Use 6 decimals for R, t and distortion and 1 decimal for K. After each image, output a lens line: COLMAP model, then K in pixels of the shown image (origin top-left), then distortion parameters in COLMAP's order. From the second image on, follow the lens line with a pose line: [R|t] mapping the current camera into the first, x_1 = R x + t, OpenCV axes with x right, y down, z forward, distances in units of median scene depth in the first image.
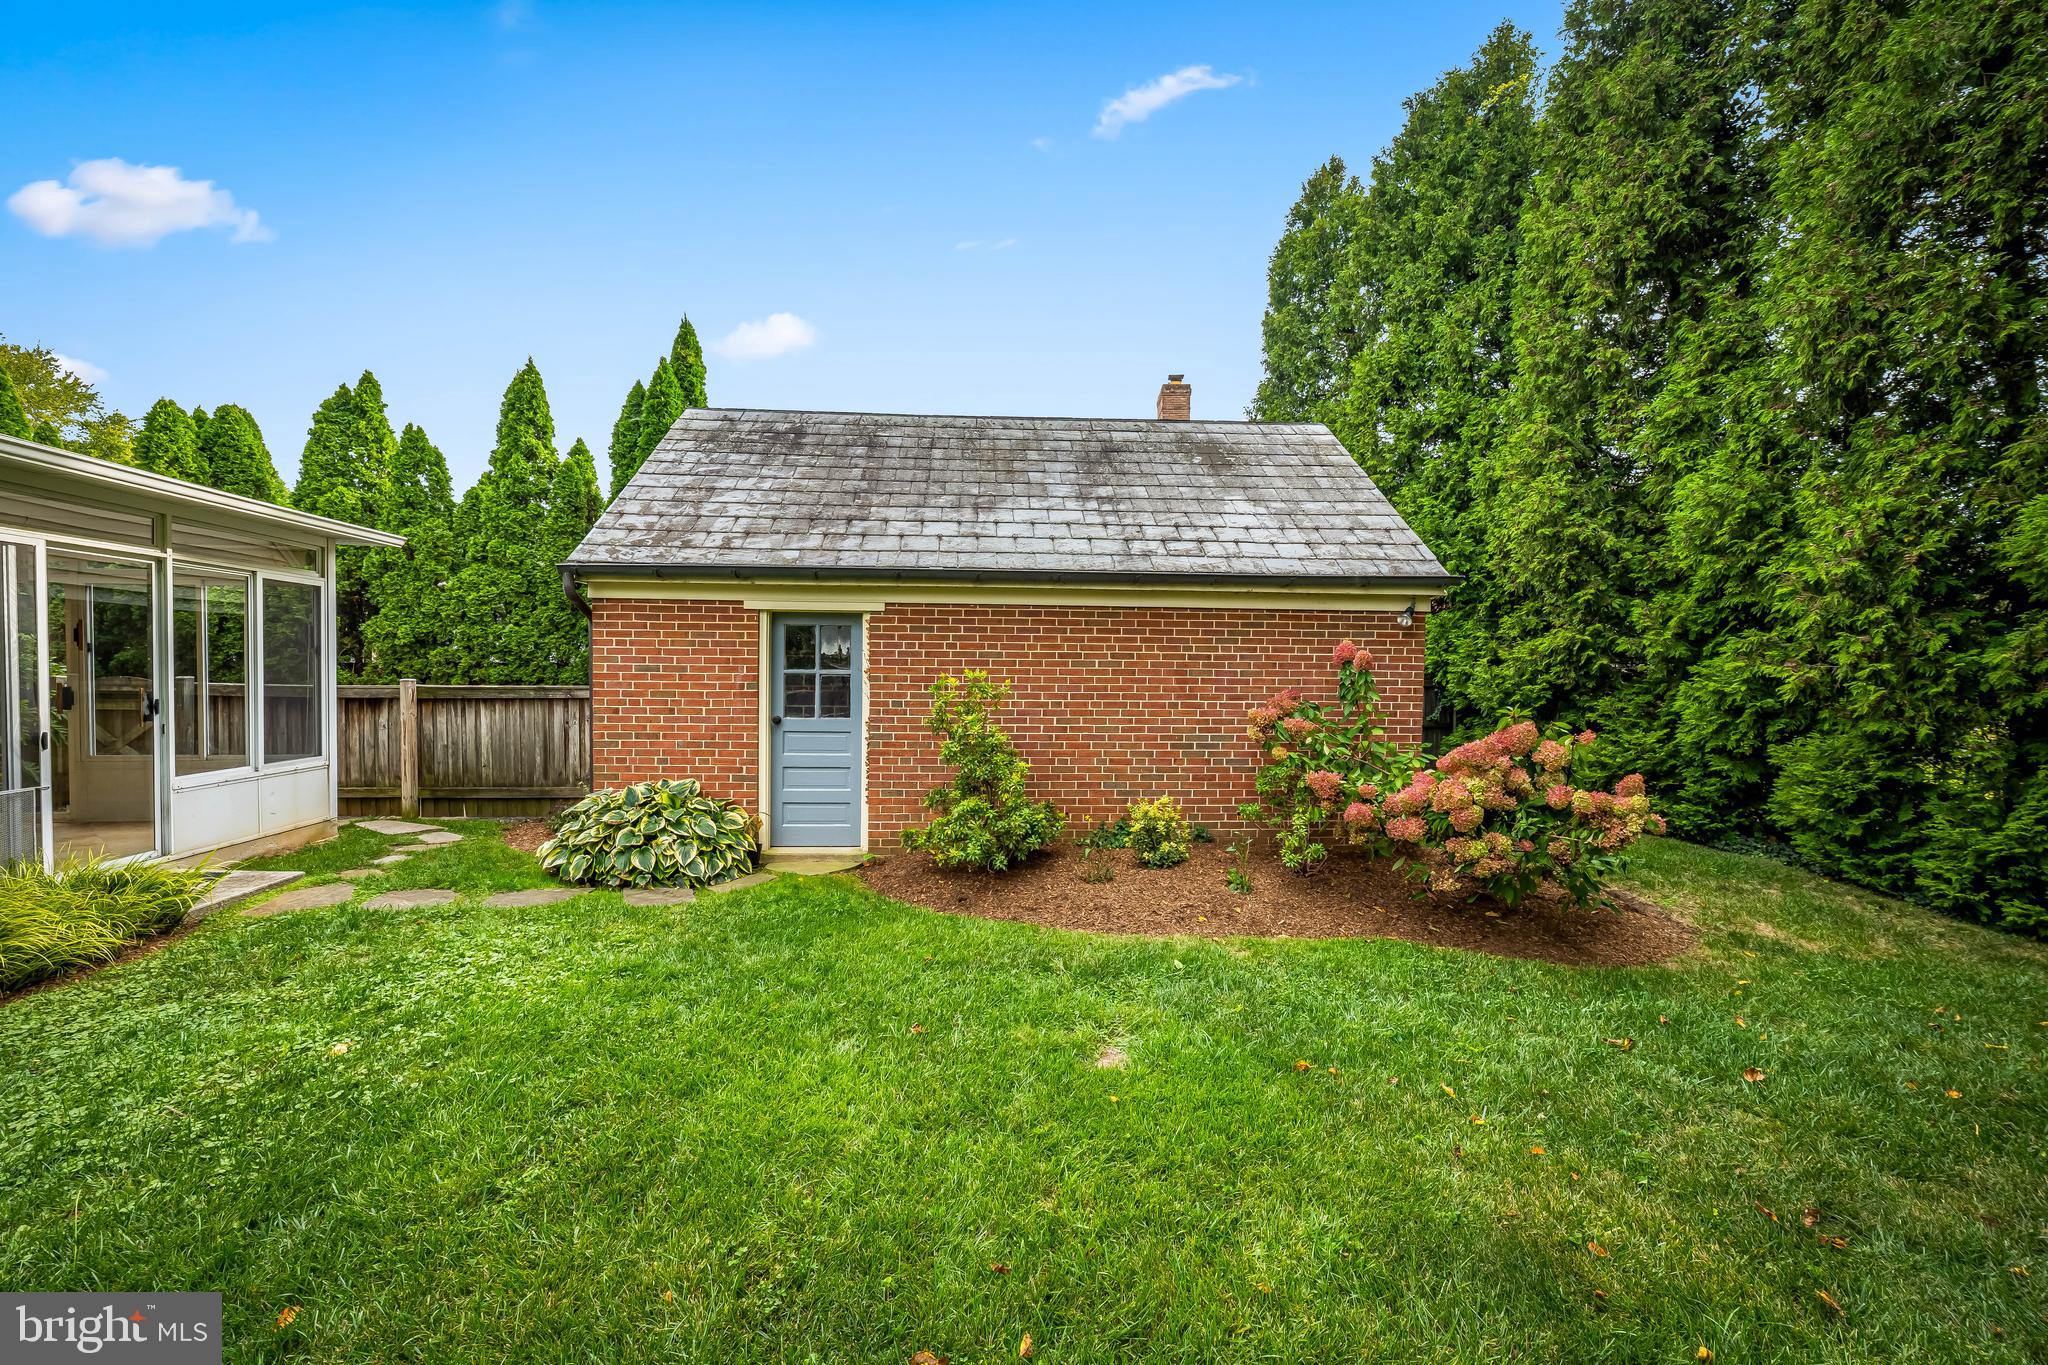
lens RADIAL K [[803.8, 0, 1020.5], [0, 803.8, 689.4], [0, 0, 1]] dist [-0.007362, 0.000997]
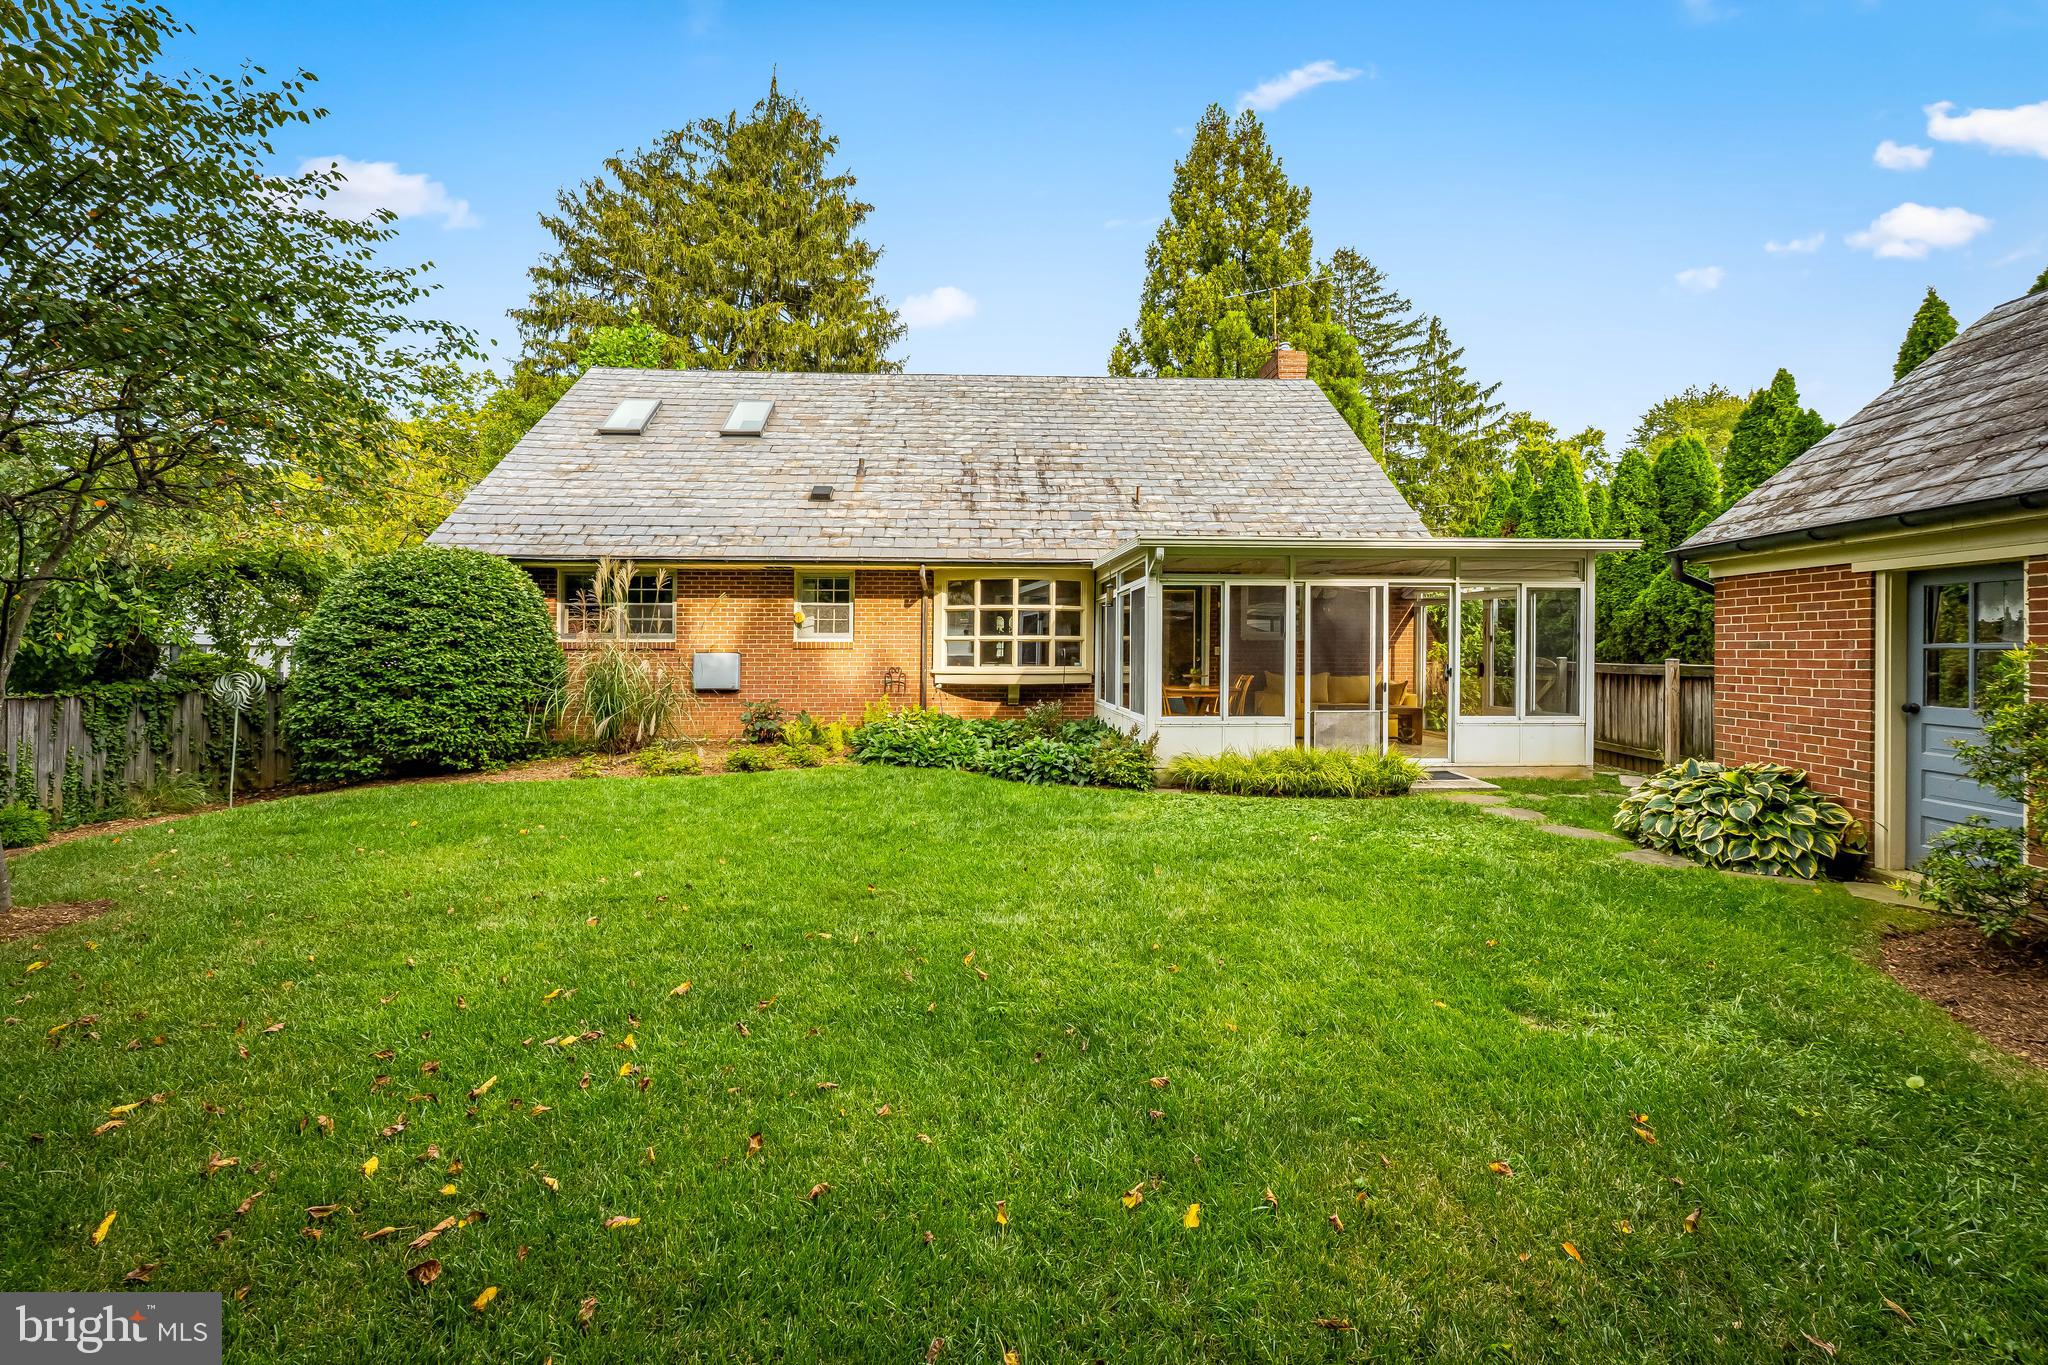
lens RADIAL K [[826.9, 0, 1026.8], [0, 826.9, 644.3], [0, 0, 1]] dist [-0.009268, 0.000404]
pose [[-0.082709, -0.018824, -0.996396, 0.582644], [-0.028638, 0.999454, -0.016504, 0.013994], [0.996162, 0.027170, -0.083203, 0.208914]]
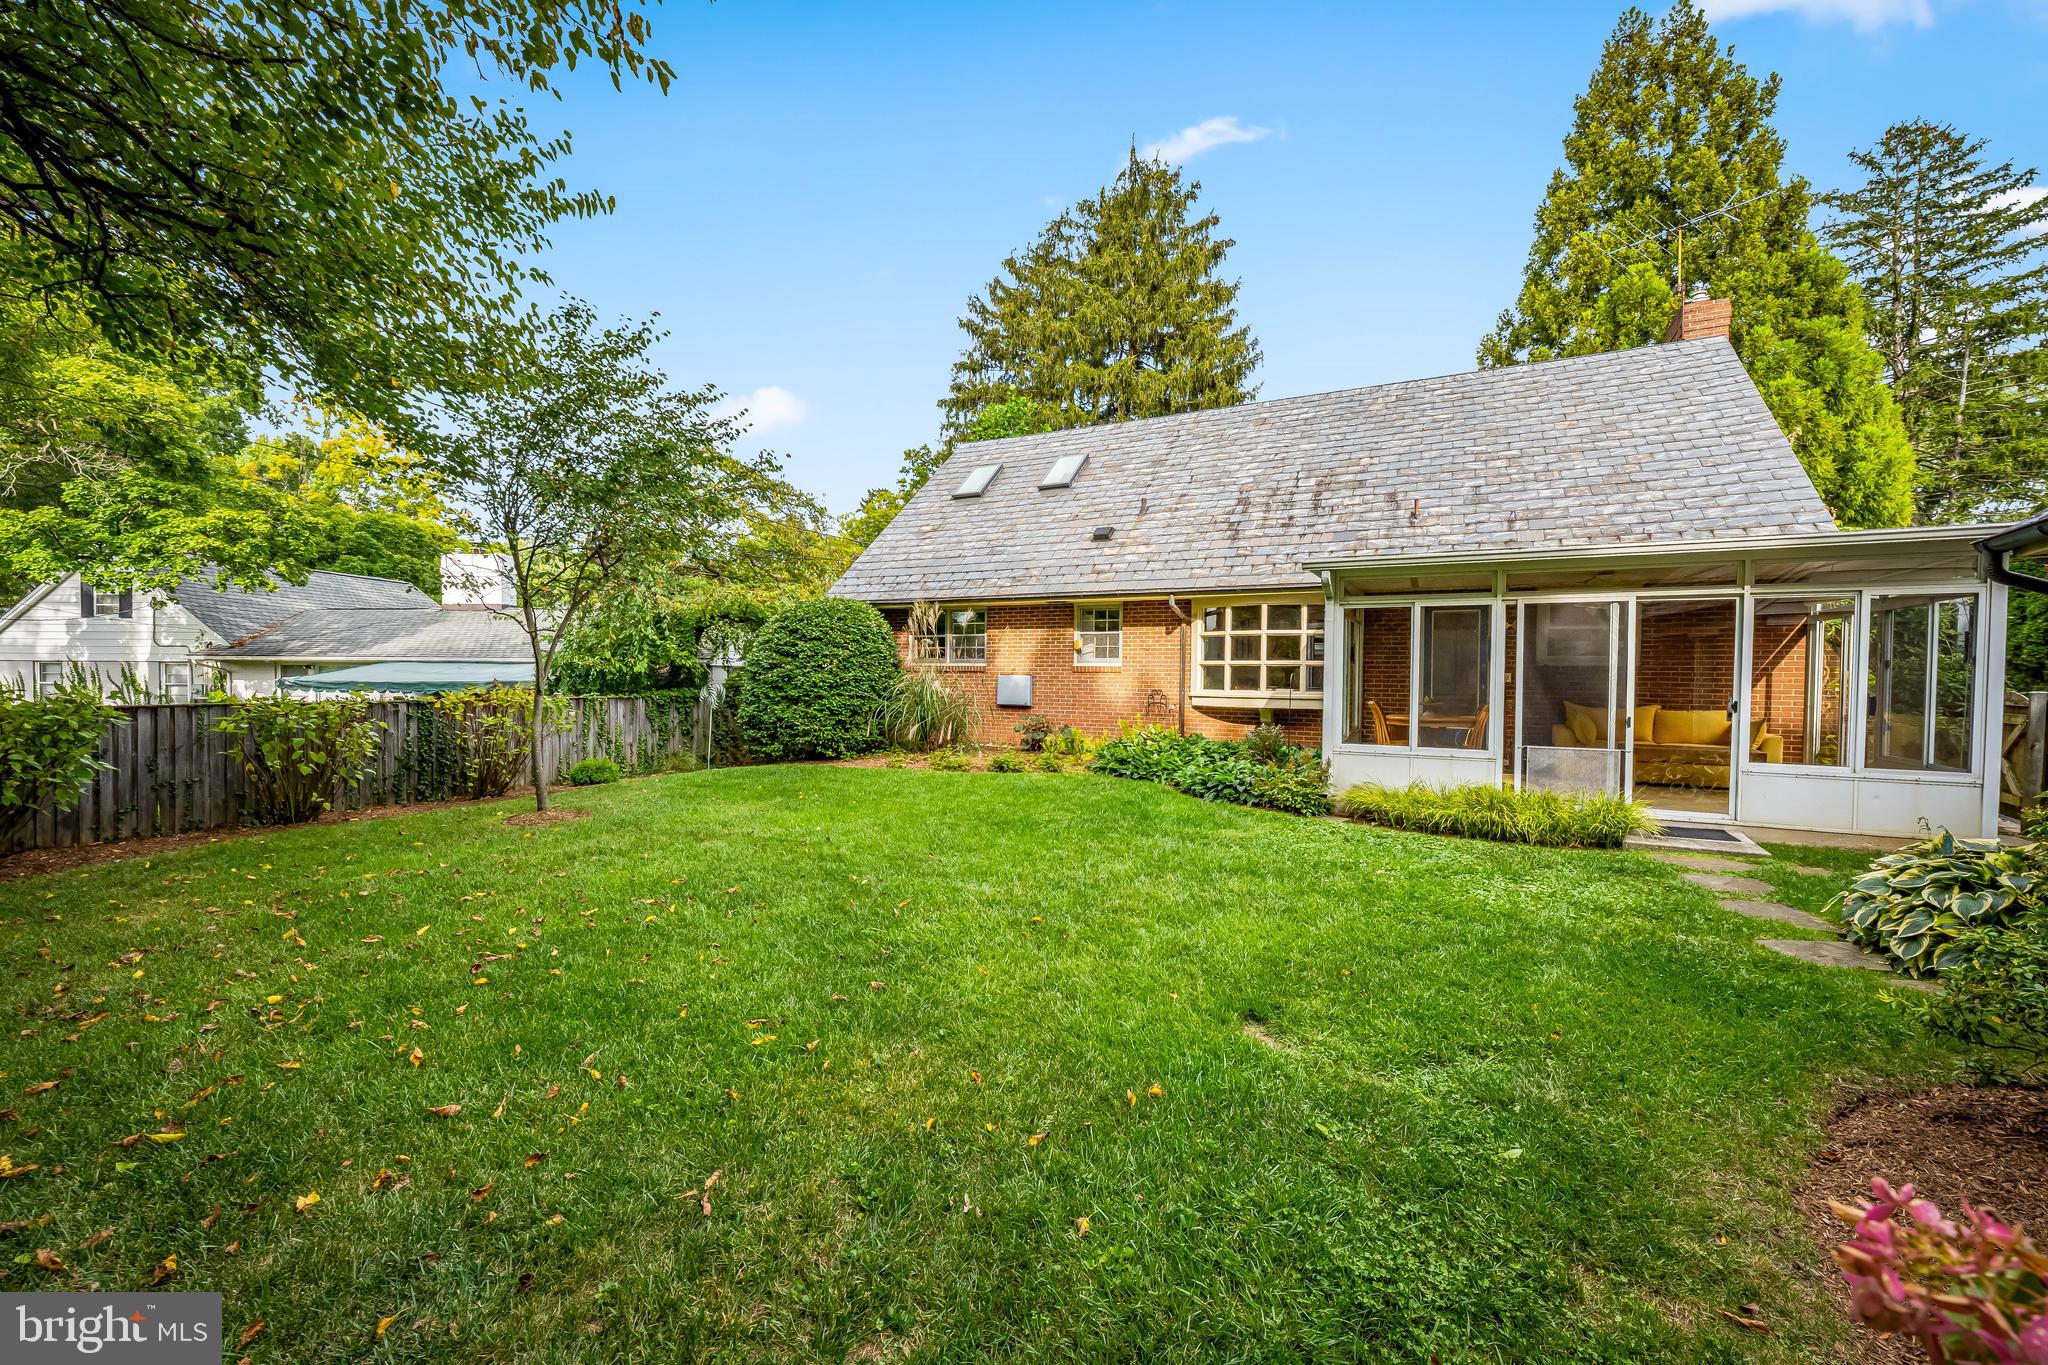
lens RADIAL K [[803.8, 0, 1020.5], [0, 803.8, 689.4], [0, 0, 1]] dist [-0.007362, 0.000997]
pose [[-0.575409, 0.000512, -0.817865, 0.557710], [-0.037739, 0.998918, 0.027177, 0.001568], [0.816994, 0.046503, -0.574768, 0.644081]]
